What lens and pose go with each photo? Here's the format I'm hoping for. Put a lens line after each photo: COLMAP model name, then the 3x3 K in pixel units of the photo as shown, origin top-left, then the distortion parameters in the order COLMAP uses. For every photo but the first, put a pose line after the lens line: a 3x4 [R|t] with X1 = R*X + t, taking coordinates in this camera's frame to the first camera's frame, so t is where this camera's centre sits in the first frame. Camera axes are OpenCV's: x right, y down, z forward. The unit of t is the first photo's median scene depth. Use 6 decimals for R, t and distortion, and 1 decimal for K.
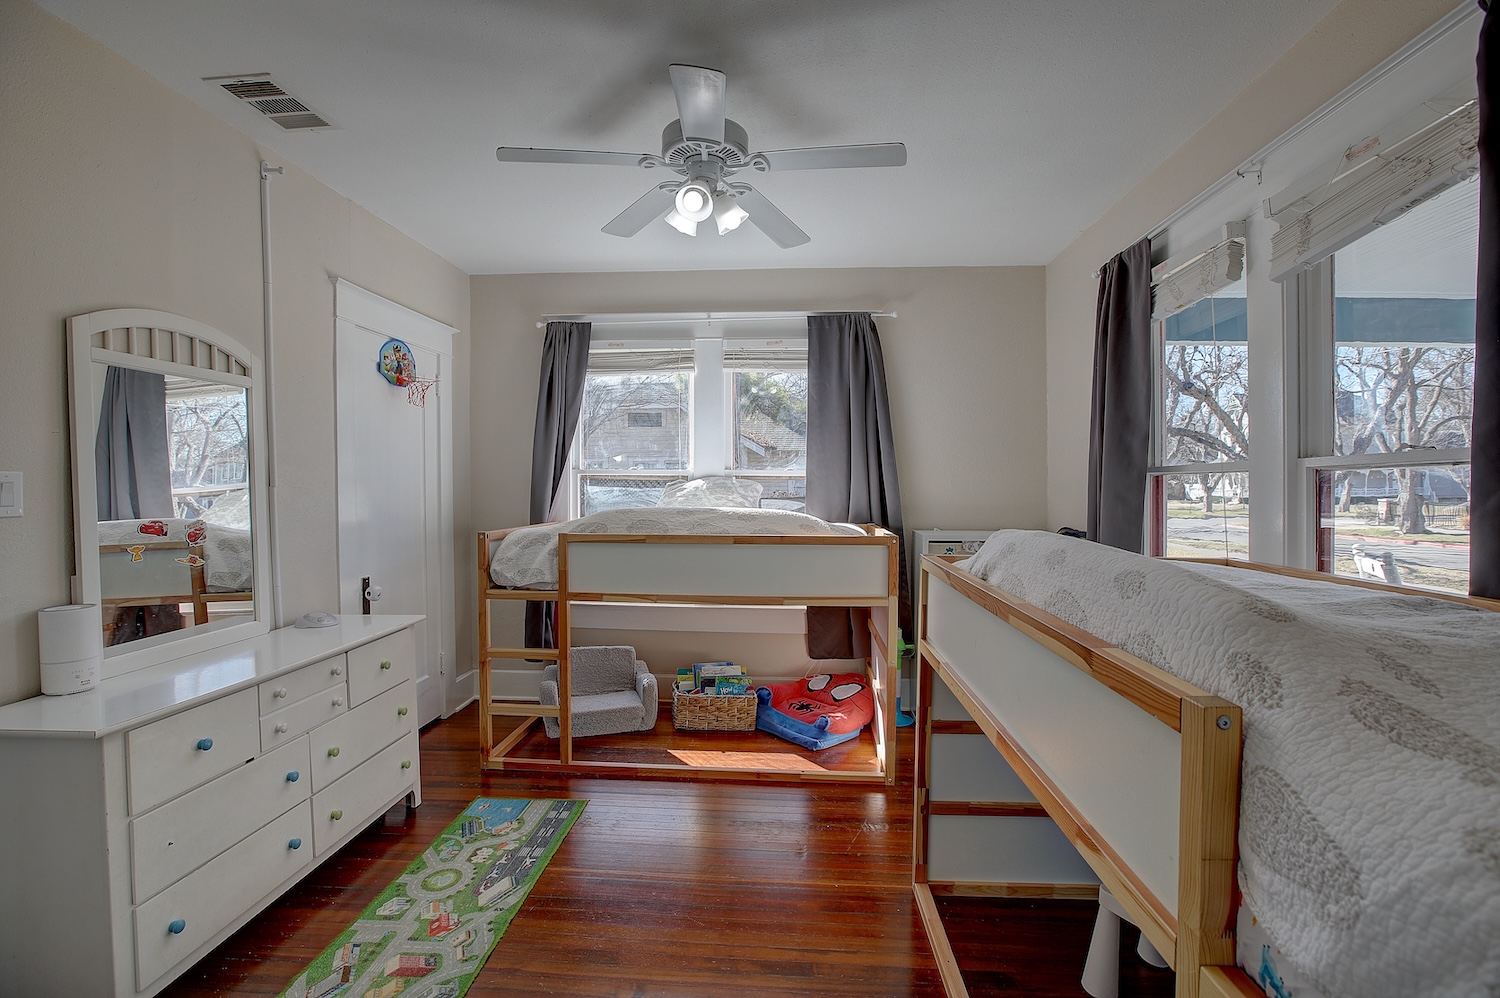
lens RADIAL K [[686.9, 0, 741.5], [0, 686.9, 496.7], [0, 0, 1]] dist [-0.055741, 0.021498]
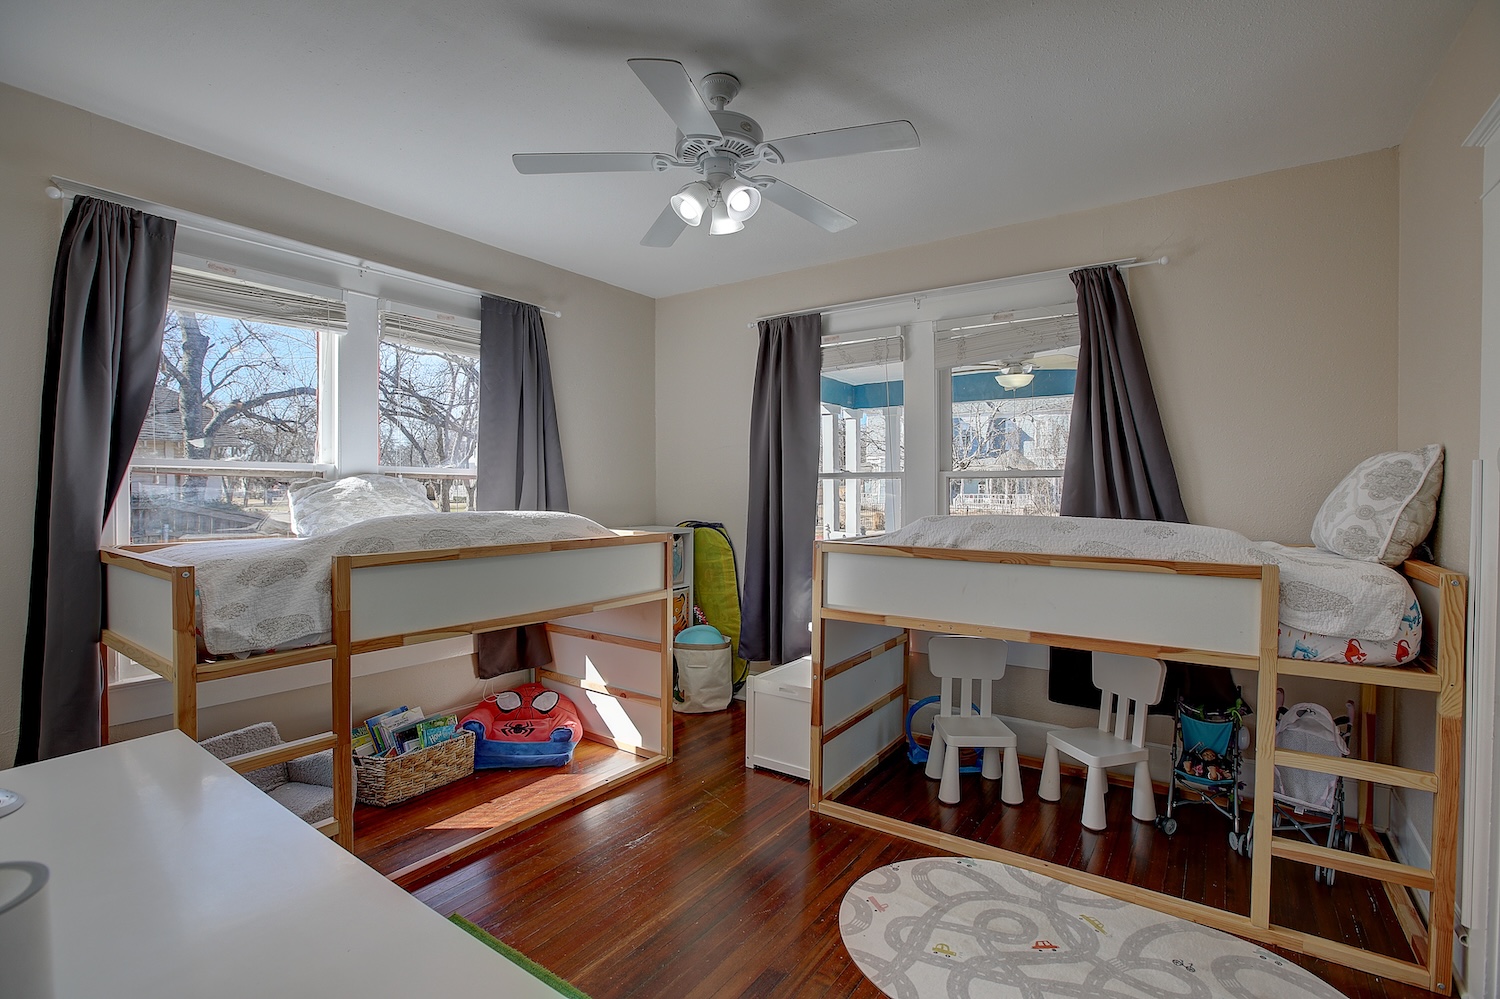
lens RADIAL K [[686.9, 0, 741.5], [0, 686.9, 497.2], [0, 0, 1]] dist [-0.055741, 0.021498]
pose [[0.516089, -0.011156, 0.856462, -0.503957], [0.012185, 0.999910, 0.005682, -0.002151], [-0.856448, 0.007503, 0.516178, 0.263963]]
